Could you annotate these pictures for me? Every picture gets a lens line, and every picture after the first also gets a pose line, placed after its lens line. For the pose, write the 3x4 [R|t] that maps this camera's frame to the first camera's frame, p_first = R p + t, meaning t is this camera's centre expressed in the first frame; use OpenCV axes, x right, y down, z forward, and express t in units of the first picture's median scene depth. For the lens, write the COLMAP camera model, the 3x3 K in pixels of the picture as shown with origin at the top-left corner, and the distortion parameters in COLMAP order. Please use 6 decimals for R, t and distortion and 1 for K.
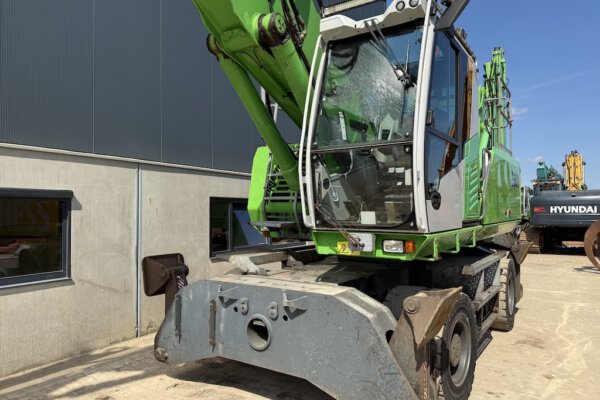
lens RADIAL K [[414.8, 0, 300.0], [0, 414.8, 200.0], [0, 0, 1]] dist [0.078389, -0.098845]
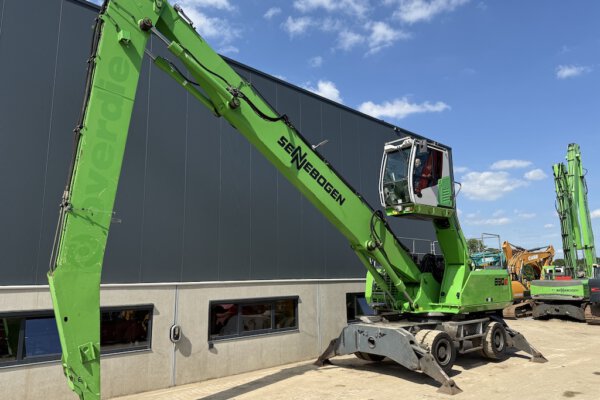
lens RADIAL K [[414.8, 0, 300.0], [0, 414.8, 200.0], [0, 0, 1]] dist [0.078389, -0.098845]
pose [[0.964896, -0.053203, -0.257186, 0.206813], [0.012007, 0.987179, -0.159165, -0.199523], [0.262357, 0.150490, 0.953164, -1.916429]]
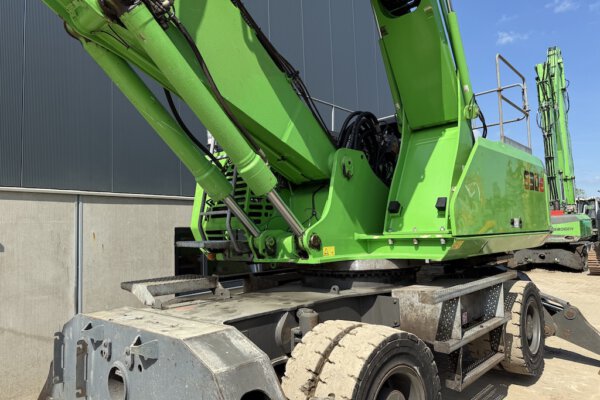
lens RADIAL K [[414.8, 0, 300.0], [0, 414.8, 200.0], [0, 0, 1]] dist [0.078389, -0.098845]
pose [[0.988424, -0.042563, -0.145626, 0.303651], [0.033714, 0.997462, -0.062710, 0.033975], [0.147925, 0.057074, 0.987350, 0.236403]]
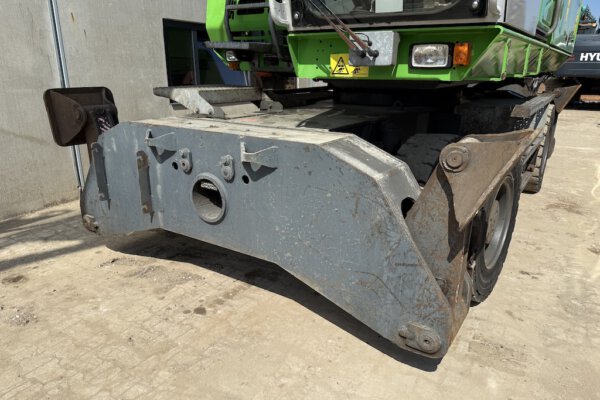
lens RADIAL K [[414.8, 0, 300.0], [0, 414.8, 200.0], [0, 0, 1]] dist [0.078389, -0.098845]
pose [[0.999958, 0.005180, 0.007545, 0.037040], [-0.007356, 0.945400, 0.325829, 0.085182], [-0.005445, -0.325871, 0.945399, 0.313986]]
